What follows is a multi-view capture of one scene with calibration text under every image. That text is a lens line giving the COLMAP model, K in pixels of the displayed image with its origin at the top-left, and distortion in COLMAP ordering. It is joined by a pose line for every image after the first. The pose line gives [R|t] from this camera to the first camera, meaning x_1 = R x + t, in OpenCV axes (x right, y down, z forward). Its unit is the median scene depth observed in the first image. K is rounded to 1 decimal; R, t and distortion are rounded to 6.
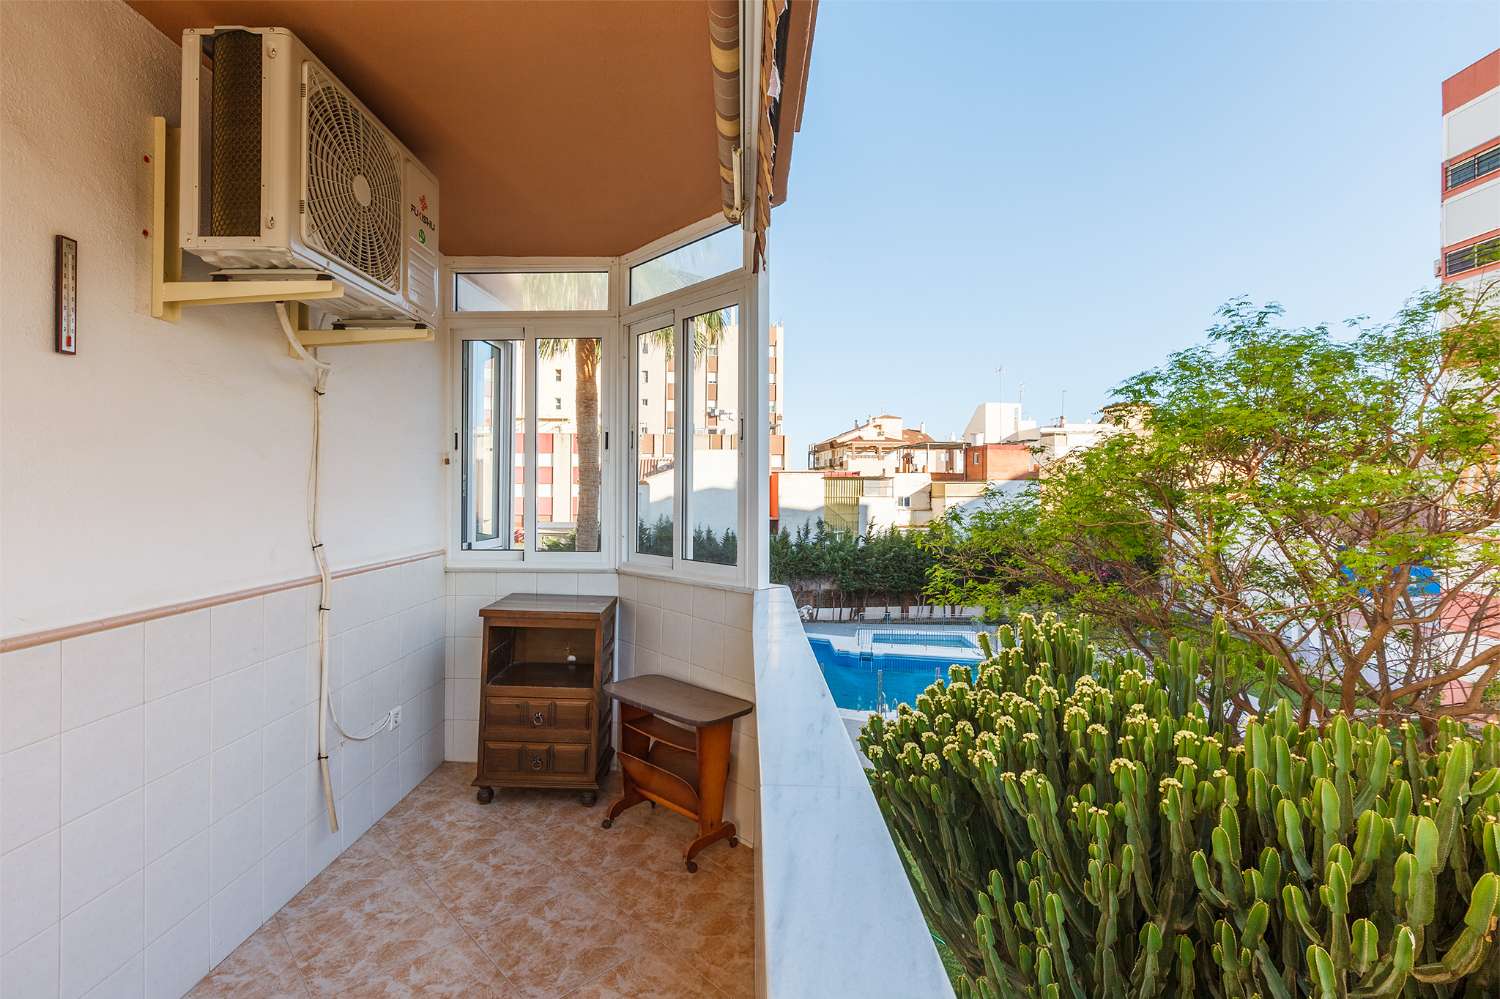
lens RADIAL K [[681.2, 0, 736.3], [0, 681.2, 491.7], [0, 0, 1]] dist [0.003118, -0.002005]
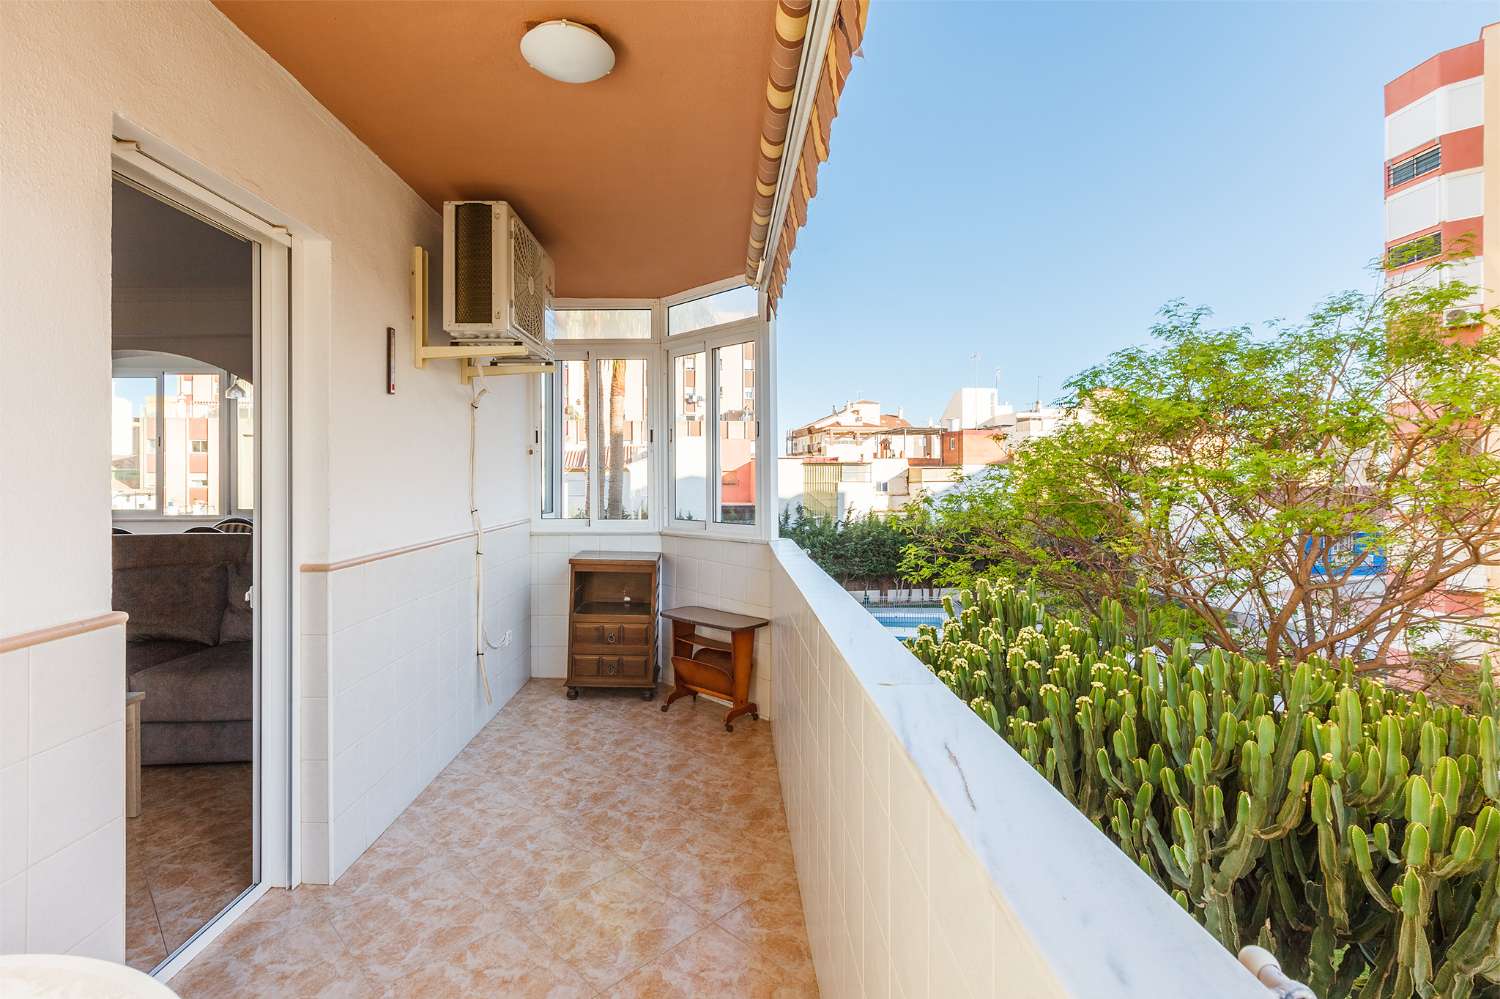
lens RADIAL K [[681.2, 0, 721.0], [0, 681.2, 474.6], [0, 0, 1]] dist [0.003118, -0.002005]
pose [[0.999945, -0.005757, 0.008739, -0.023312], [0.005801, 0.999971, -0.004976, 0.002641], [-0.008711, 0.005026, 0.999949, -0.119347]]
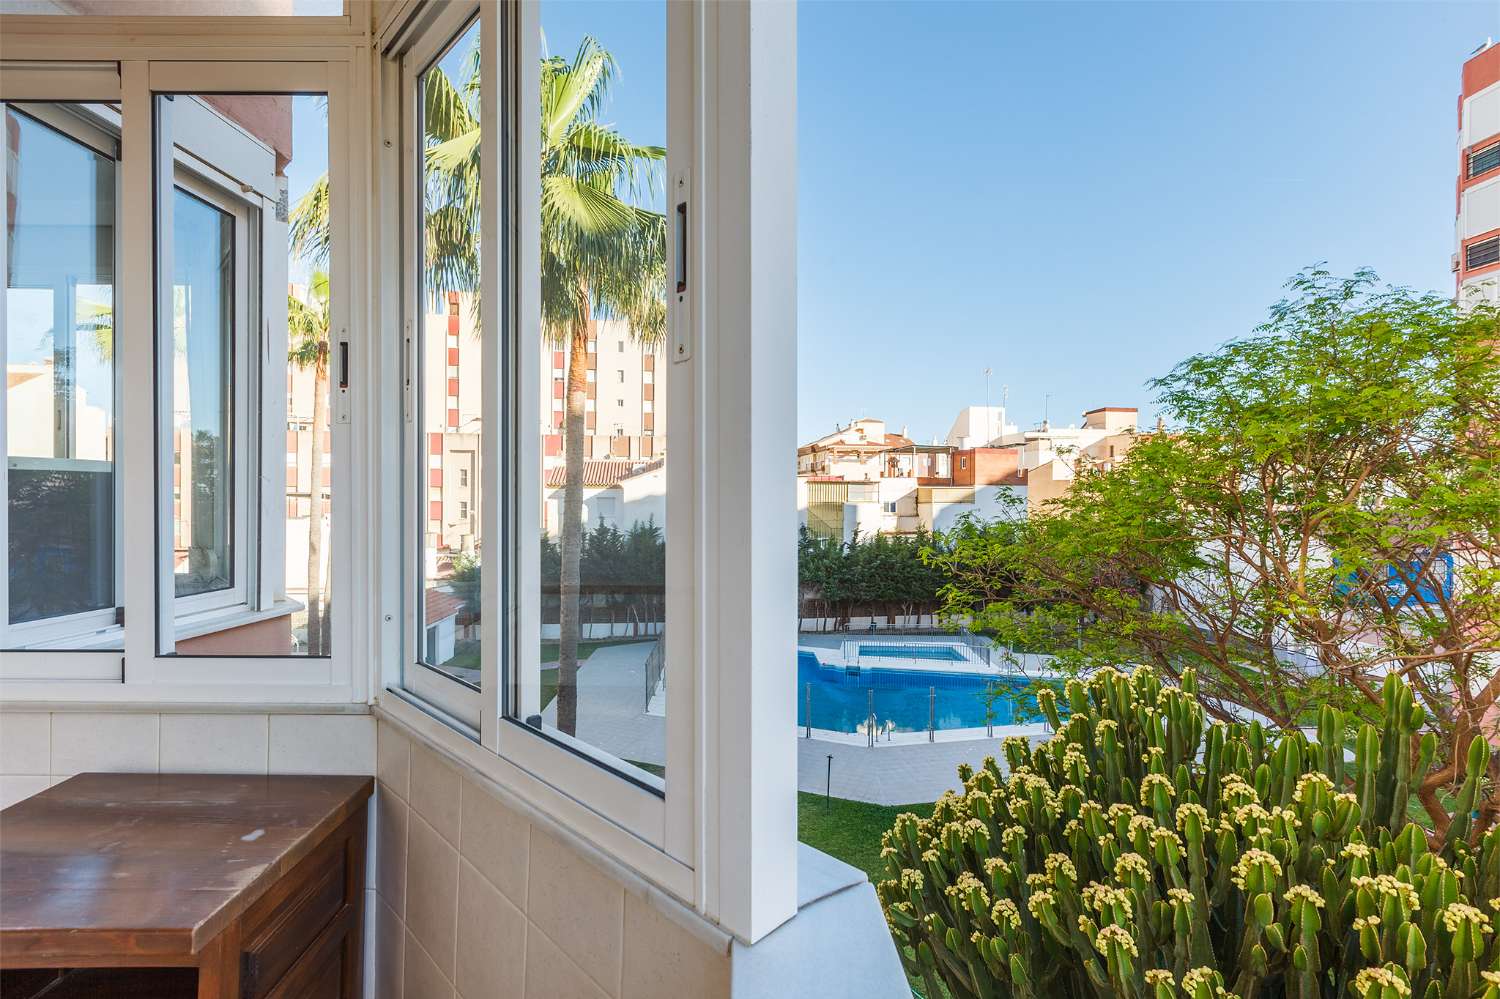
lens RADIAL K [[681.2, 0, 748.8], [0, 681.2, 501.4], [0, 0, 1]] dist [0.003118, -0.002005]
pose [[0.998938, 0.001863, 0.046046, 0.005770], [-0.002215, 0.999969, 0.007581, -0.001093], [-0.046031, -0.007674, 0.998911, 0.213550]]
